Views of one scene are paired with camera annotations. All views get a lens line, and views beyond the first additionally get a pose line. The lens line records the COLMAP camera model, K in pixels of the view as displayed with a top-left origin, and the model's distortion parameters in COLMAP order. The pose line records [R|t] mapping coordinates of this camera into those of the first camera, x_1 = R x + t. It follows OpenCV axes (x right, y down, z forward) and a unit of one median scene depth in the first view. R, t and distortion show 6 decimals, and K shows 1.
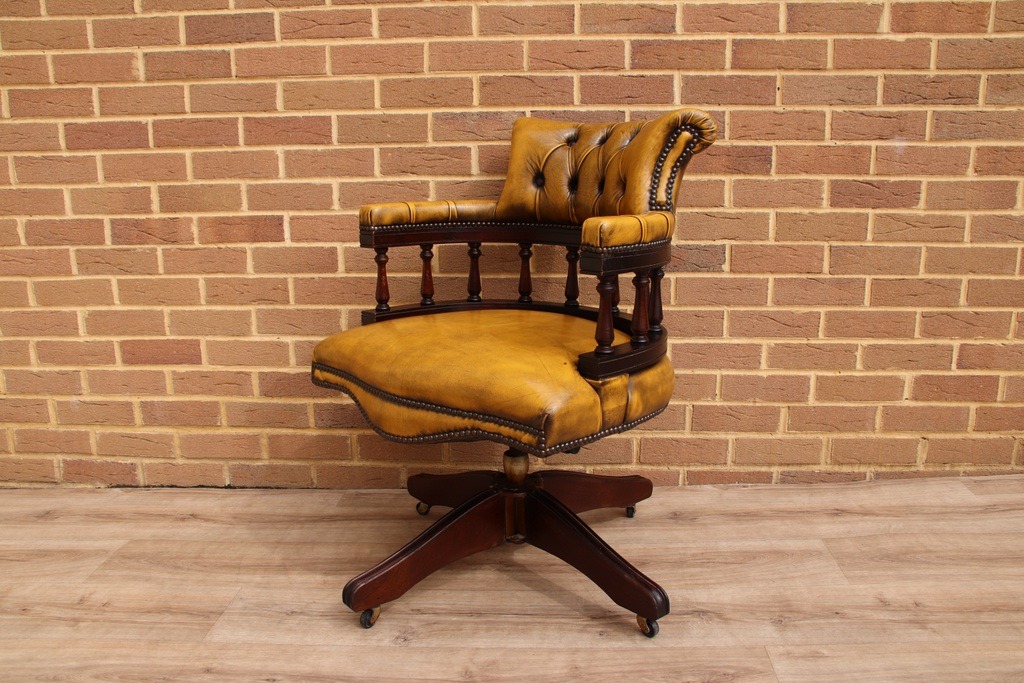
lens RADIAL K [[866.4, 0, 515.1], [0, 866.4, 345.8], [0, 0, 1]] dist [-0.141319, 0.151892]
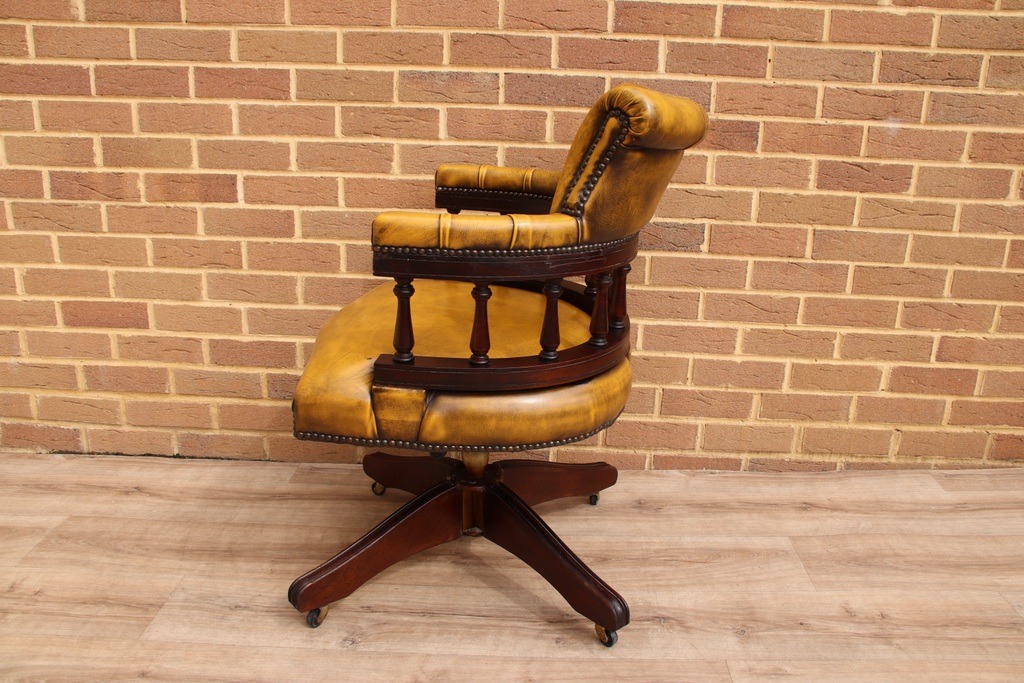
lens RADIAL K [[866.4, 0, 514.9], [0, 866.4, 342.5], [0, 0, 1]] dist [-0.143524, 0.154445]
pose [[0.998886, 0.031868, 0.034799, 0.006313], [-0.034367, 0.996685, 0.073748, -0.050472], [-0.032334, -0.074862, 0.996670, 0.051213]]
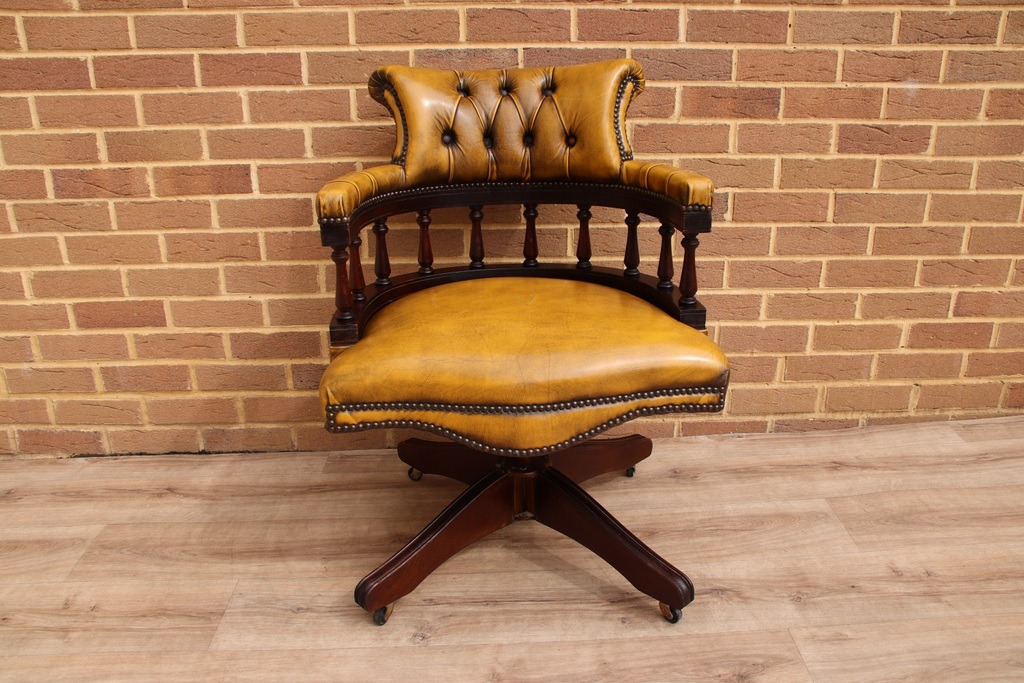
lens RADIAL K [[865.9, 0, 517.0], [0, 865.9, 345.7], [0, 0, 1]] dist [-0.145415, 0.155053]
pose [[0.996385, -0.026312, 0.080772, -0.069341], [0.014821, 0.990083, 0.139697, -0.086869], [-0.083647, -0.137995, 0.986894, 0.063293]]
